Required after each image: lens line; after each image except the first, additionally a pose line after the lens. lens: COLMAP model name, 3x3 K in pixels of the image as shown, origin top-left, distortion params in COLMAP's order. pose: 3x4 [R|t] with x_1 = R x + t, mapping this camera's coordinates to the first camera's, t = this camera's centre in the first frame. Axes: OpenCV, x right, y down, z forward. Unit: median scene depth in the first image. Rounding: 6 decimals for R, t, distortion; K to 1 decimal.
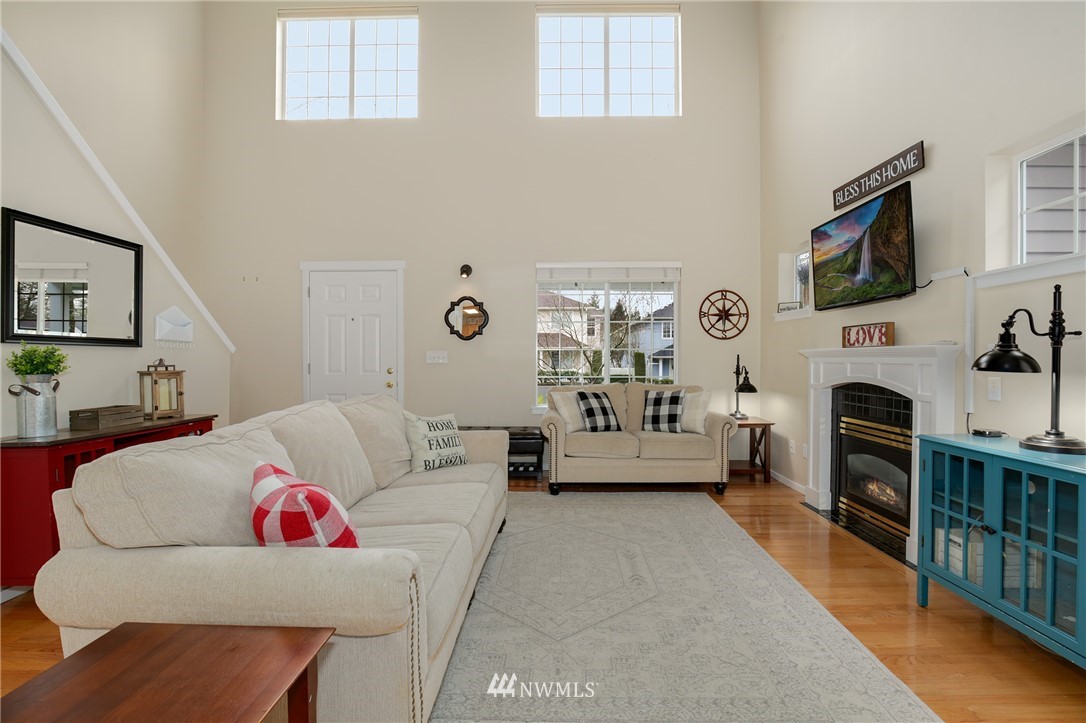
lens RADIAL K [[506.5, 0, 553.7], [0, 506.5, 361.7], [0, 0, 1]] dist [-0.020495, 0.000265]
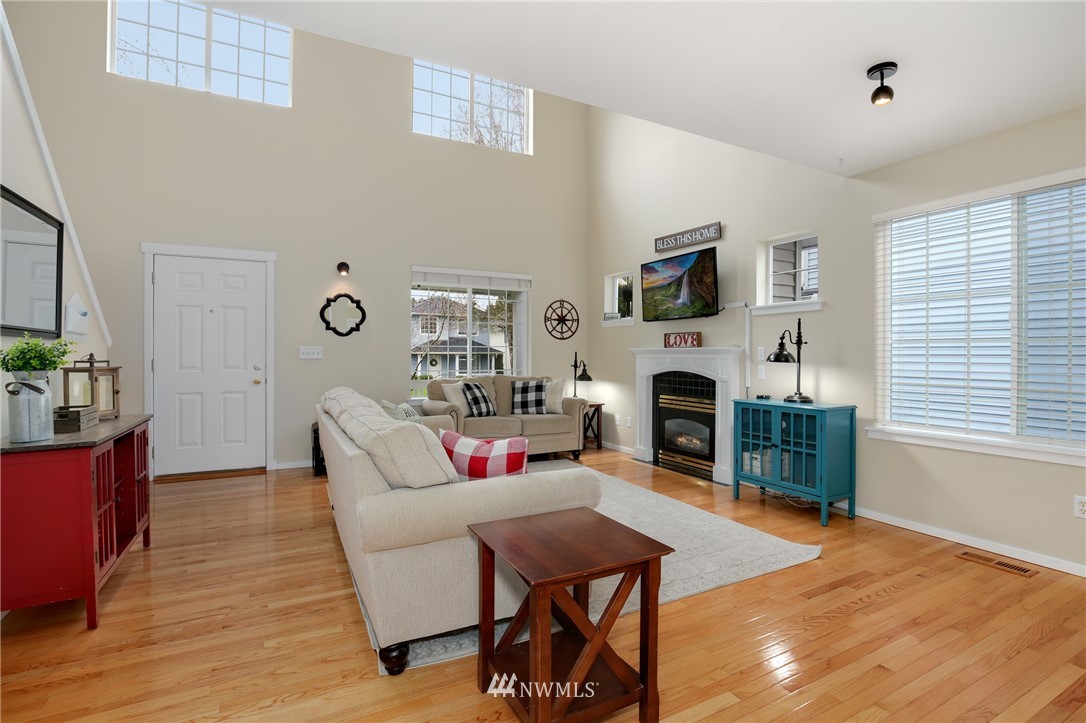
lens RADIAL K [[519.8, 0, 553.3], [0, 519.8, 356.7], [0, 0, 1]] dist [-0.022511, 0.000180]
pose [[0.873592, 0.001068, 0.486658, -0.439541], [-0.000215, 0.999998, -0.001808, 0.001231], [-0.486659, 0.001475, 0.873591, -0.166167]]
